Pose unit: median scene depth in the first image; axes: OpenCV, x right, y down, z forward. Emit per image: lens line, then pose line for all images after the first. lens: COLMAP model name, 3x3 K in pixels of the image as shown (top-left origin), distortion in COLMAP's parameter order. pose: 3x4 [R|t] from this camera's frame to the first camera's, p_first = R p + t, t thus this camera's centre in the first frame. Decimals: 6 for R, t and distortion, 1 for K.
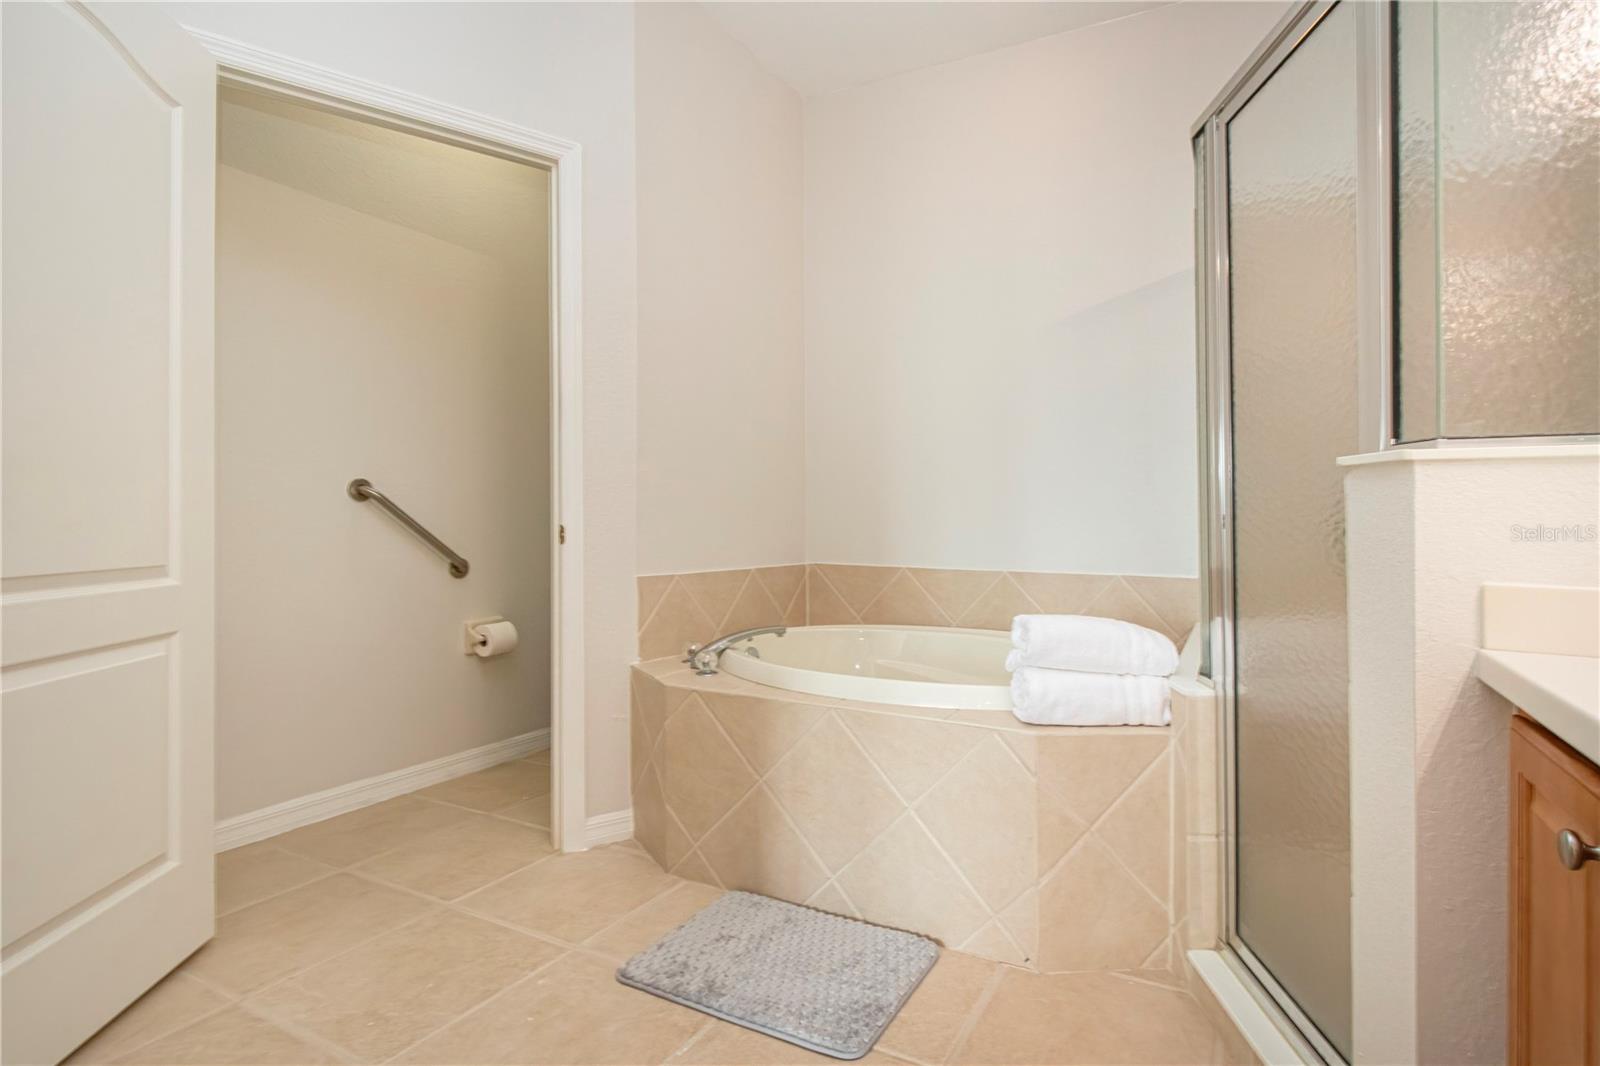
lens RADIAL K [[743.7, 0, 916.1], [0, 743.7, 517.3], [0, 0, 1]] dist [-0.005416, -0.000365]
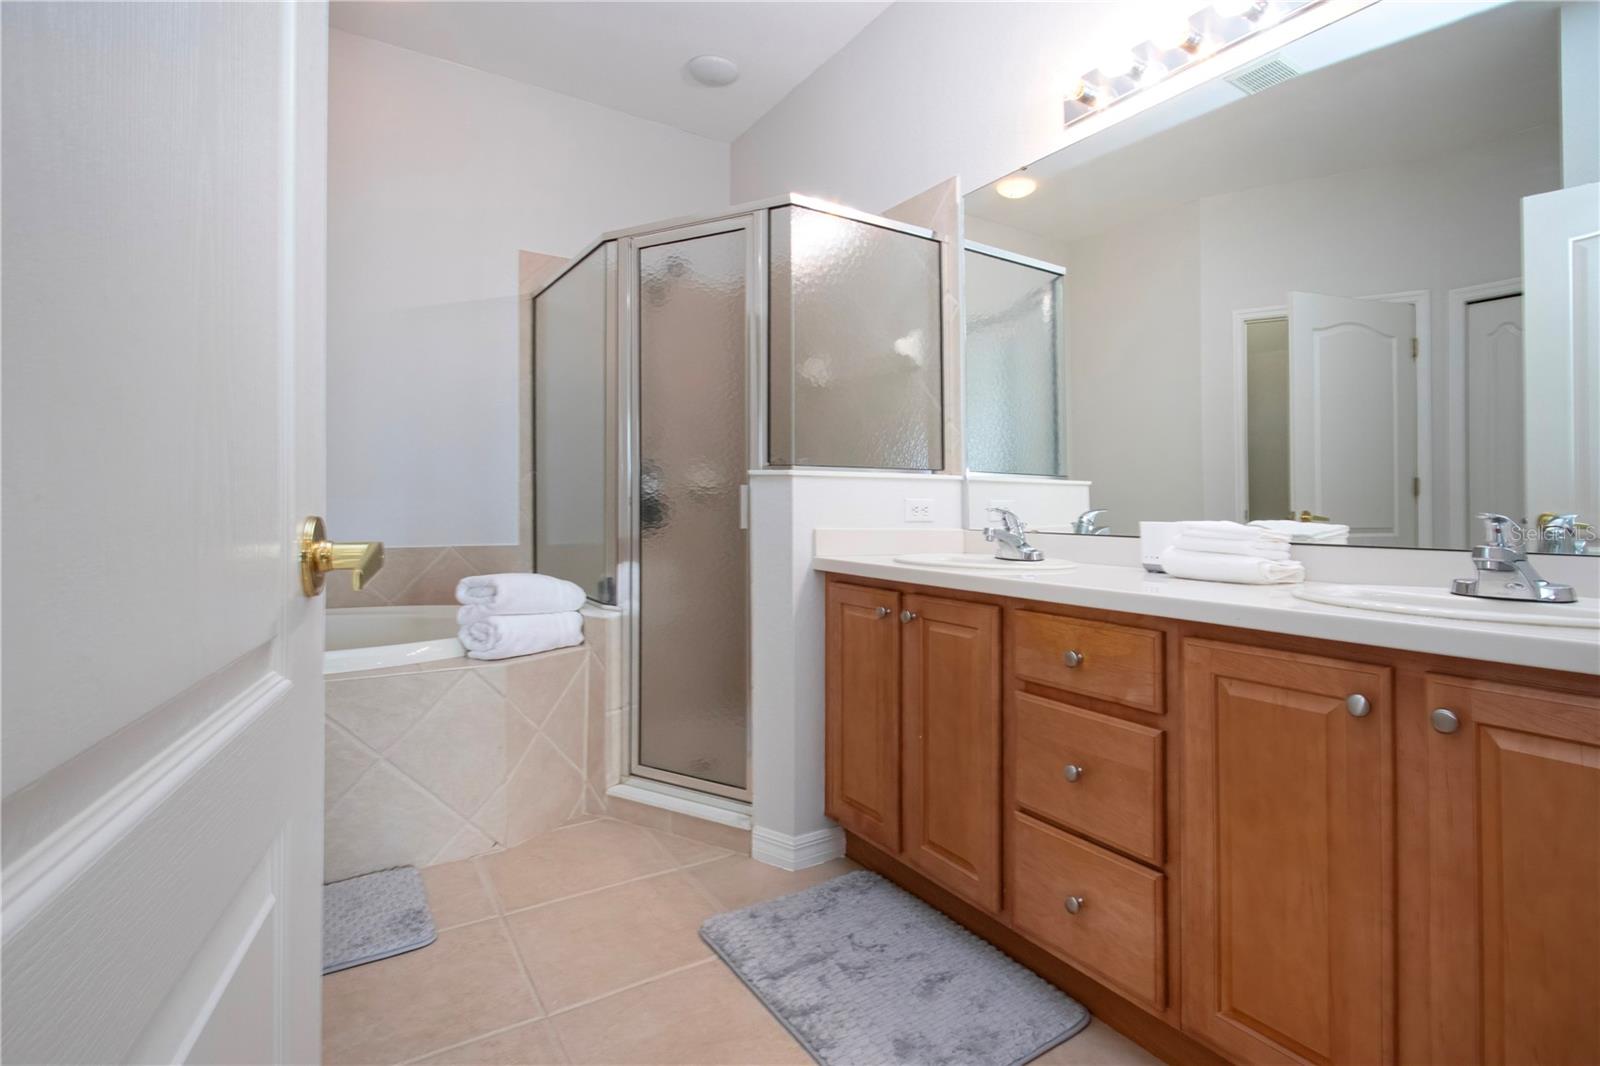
lens RADIAL K [[756.7, 0, 801.4], [0, 756.7, 503.8], [0, 0, 1]] dist [-0.001618, -0.000330]
pose [[0.540348, 0.010344, 0.841378, -0.682990], [-0.012842, 0.999909, -0.004046, 0.011103], [-0.841344, -0.008619, 0.540432, -0.141594]]
